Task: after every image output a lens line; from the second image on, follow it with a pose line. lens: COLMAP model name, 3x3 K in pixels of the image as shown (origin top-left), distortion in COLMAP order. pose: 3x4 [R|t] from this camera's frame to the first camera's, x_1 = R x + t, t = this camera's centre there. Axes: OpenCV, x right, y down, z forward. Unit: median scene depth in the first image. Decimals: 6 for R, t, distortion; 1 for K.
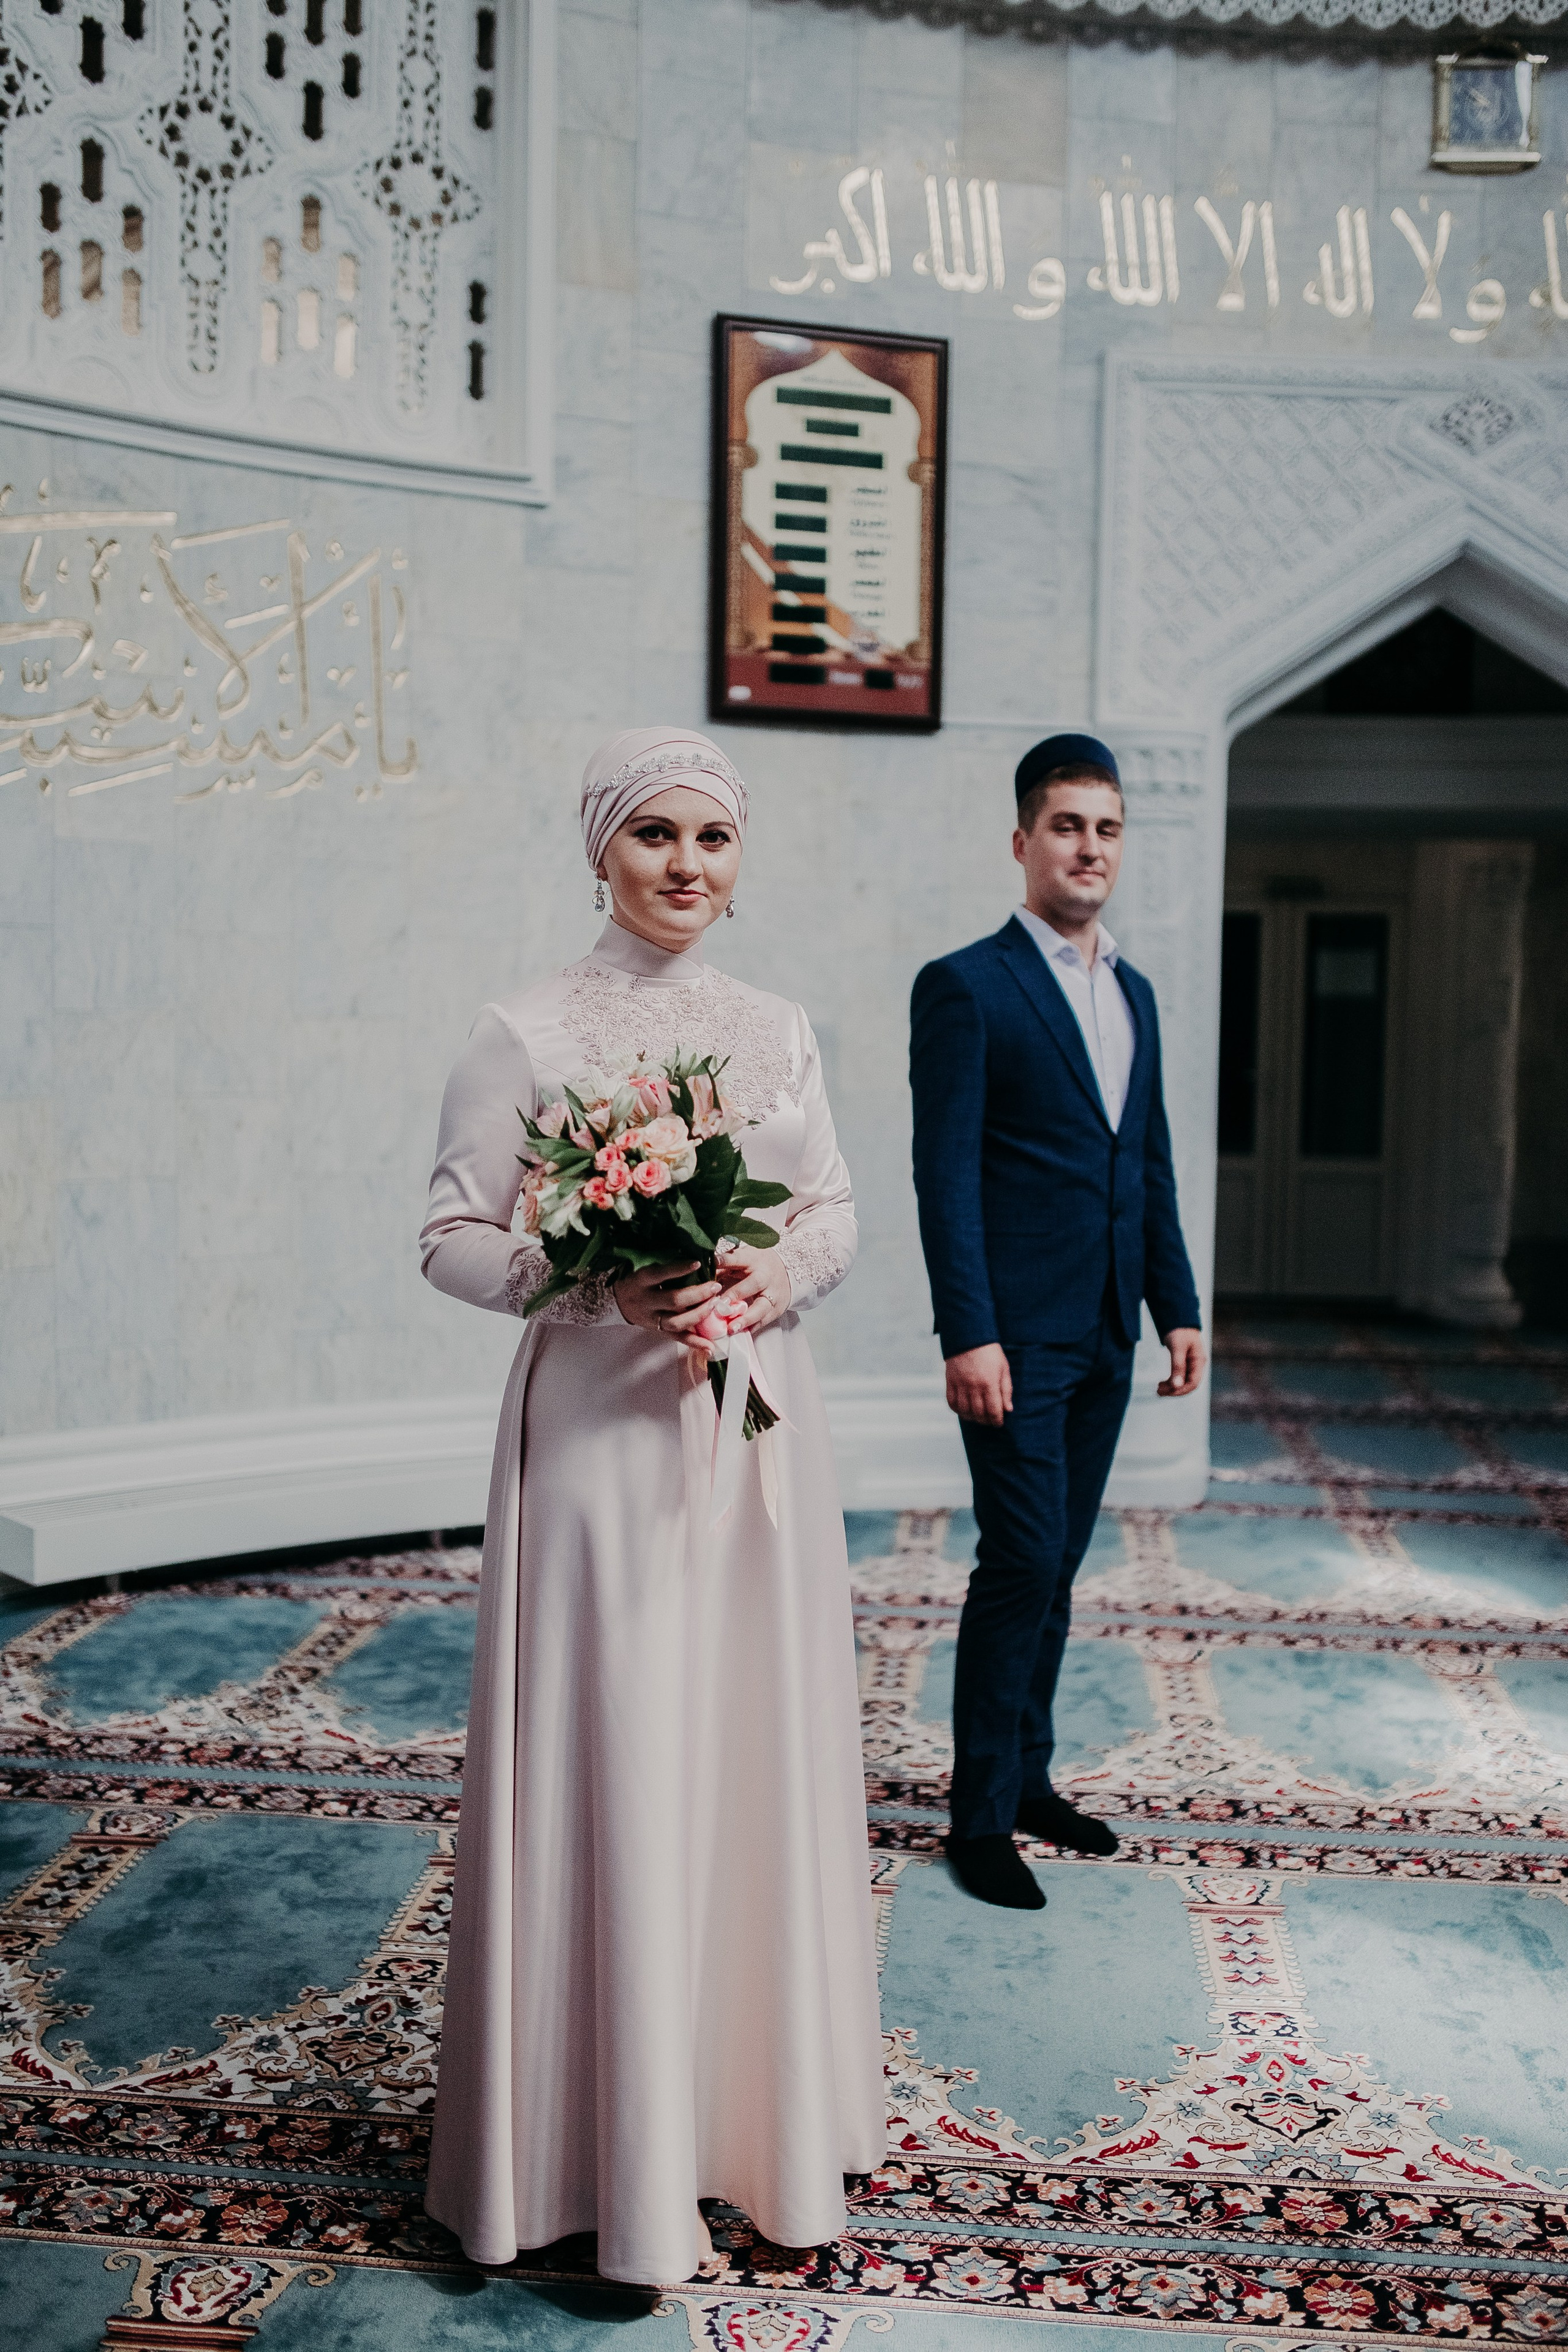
lens RADIAL K [[2252.4, 0, 784.0], [0, 2252.4, 1176.0], [0, 0, 1]] dist [-0.065084, 0.095998]
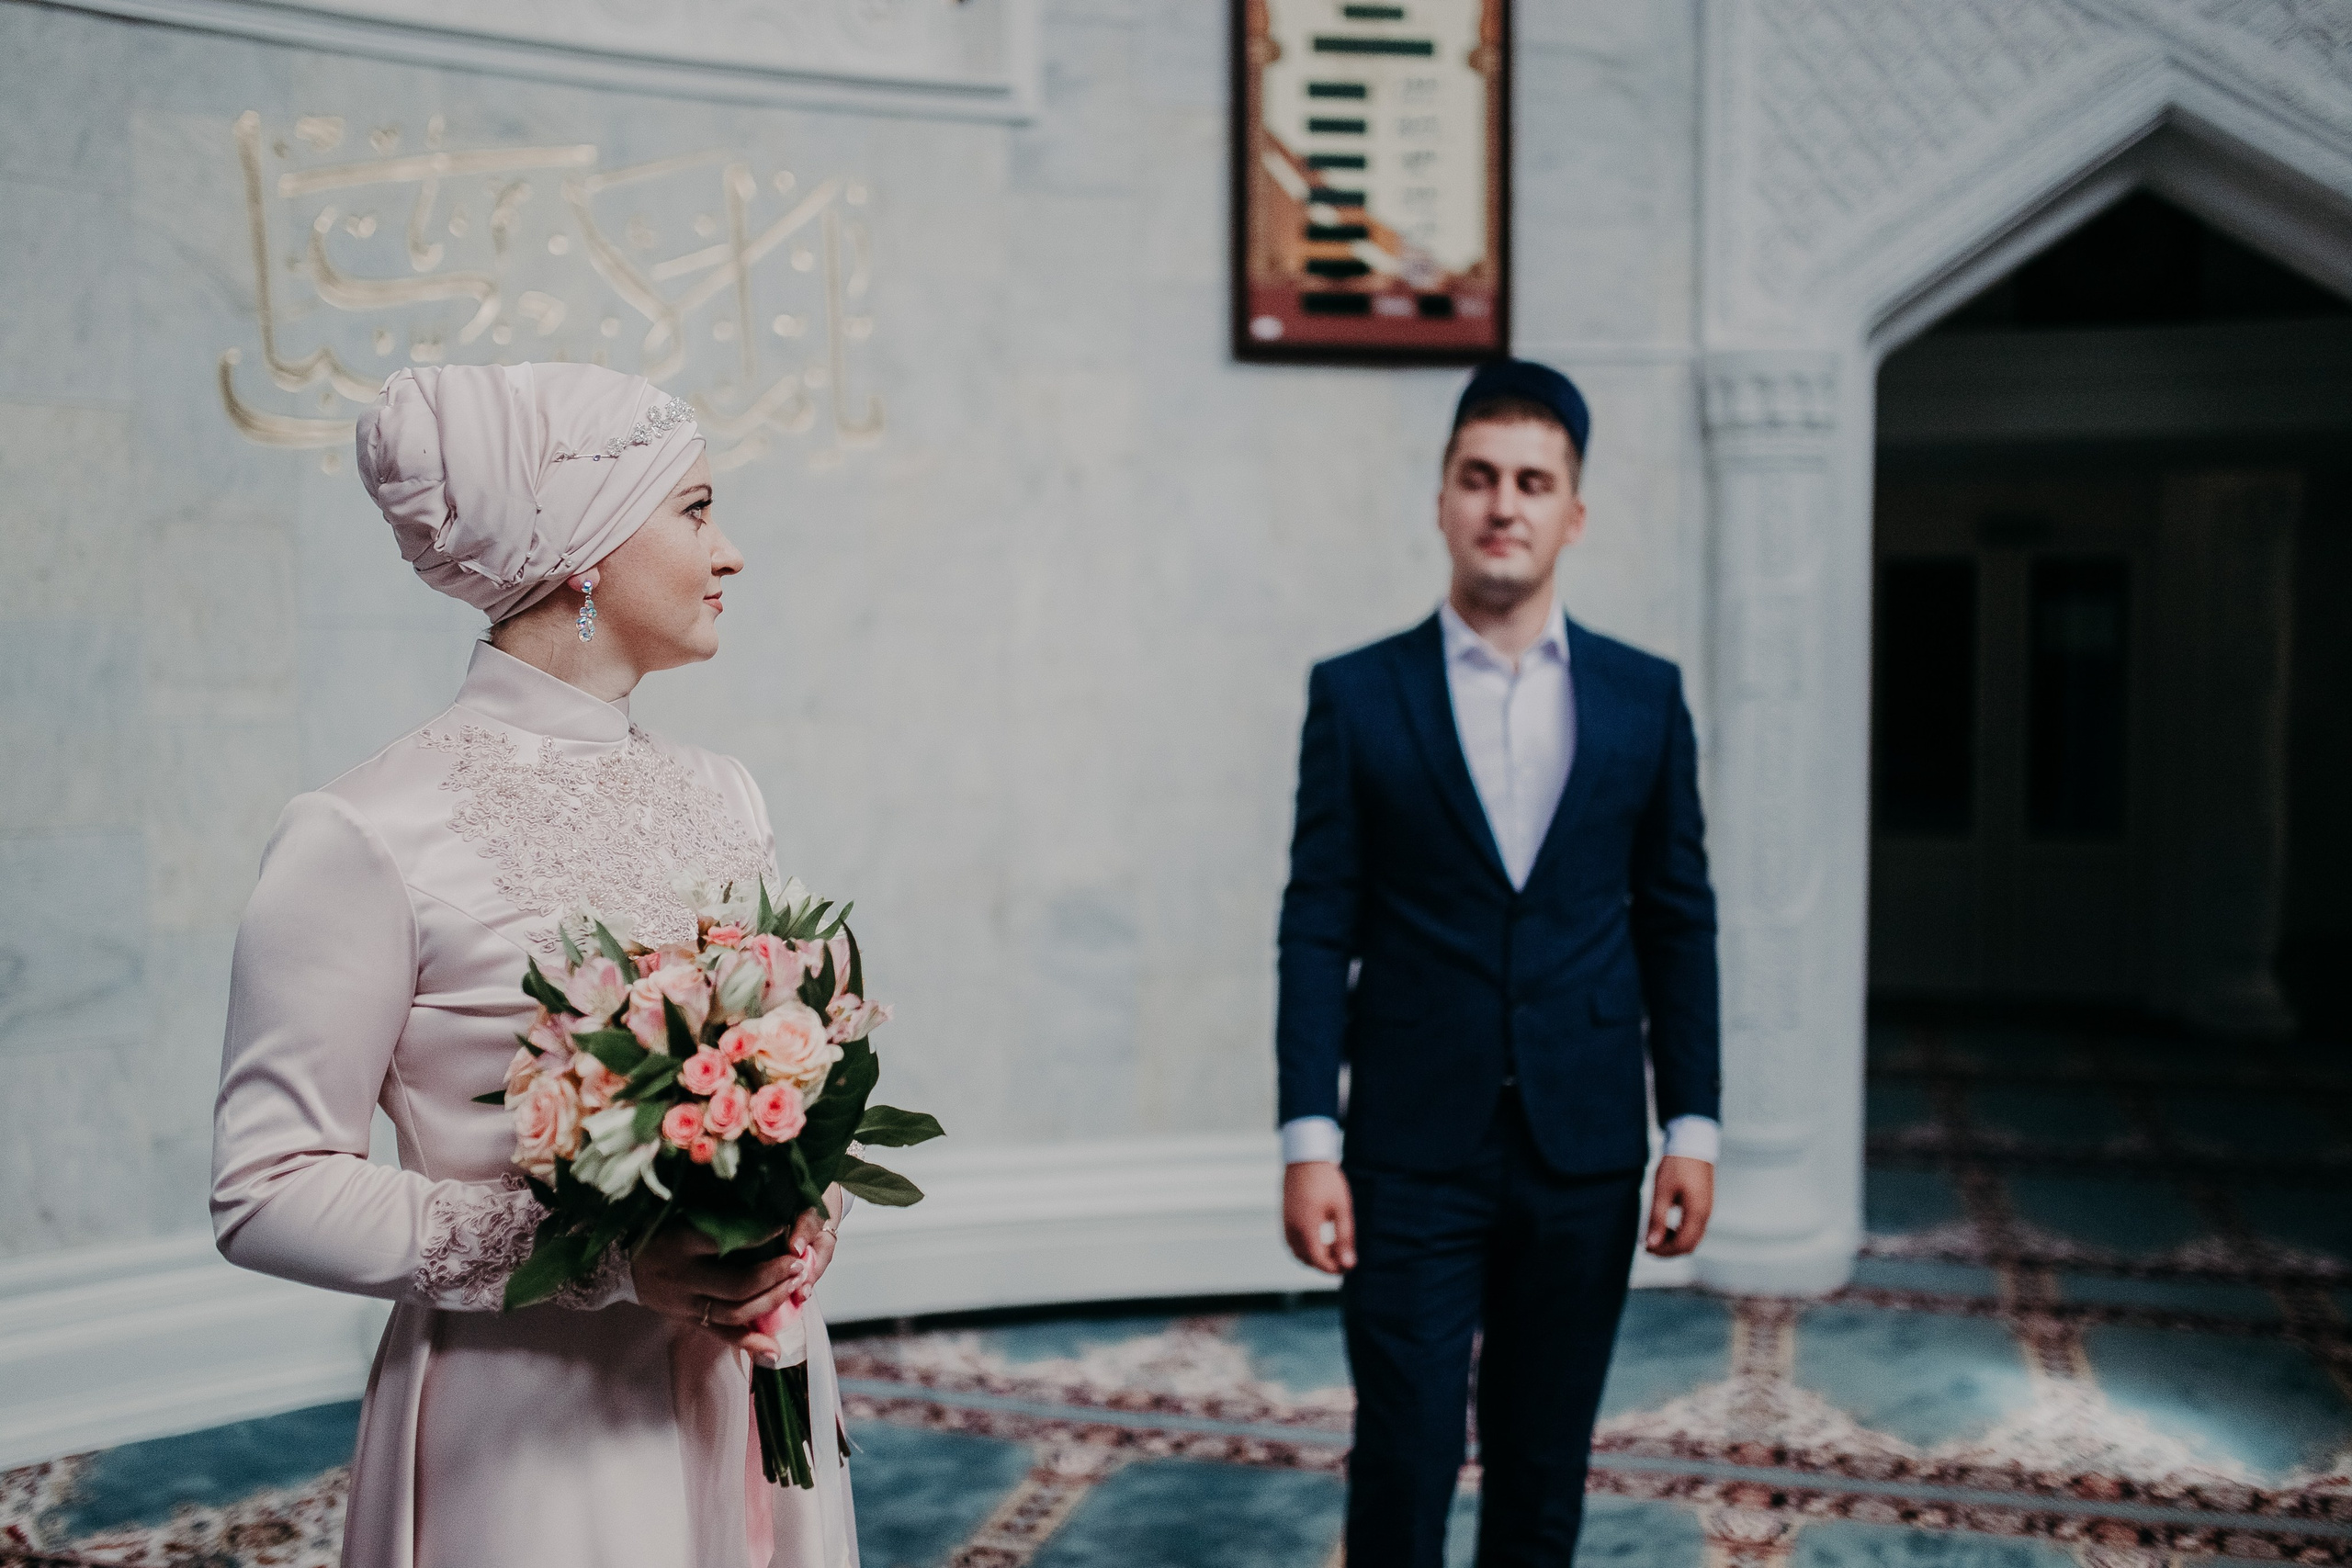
lens RADIAL K [[2252.2, 0, 1176.0], [0, 2252.2, 784.0], [0, 0, 1]] dist [-0.065084, 0.095998]
pose [[0.986083, -0.009012, -0.166007, 0.085830], [0.005736, 0.999779, -0.020202, -0.024767], [0.166152, 0.018969, 0.985918, 0.155519]]
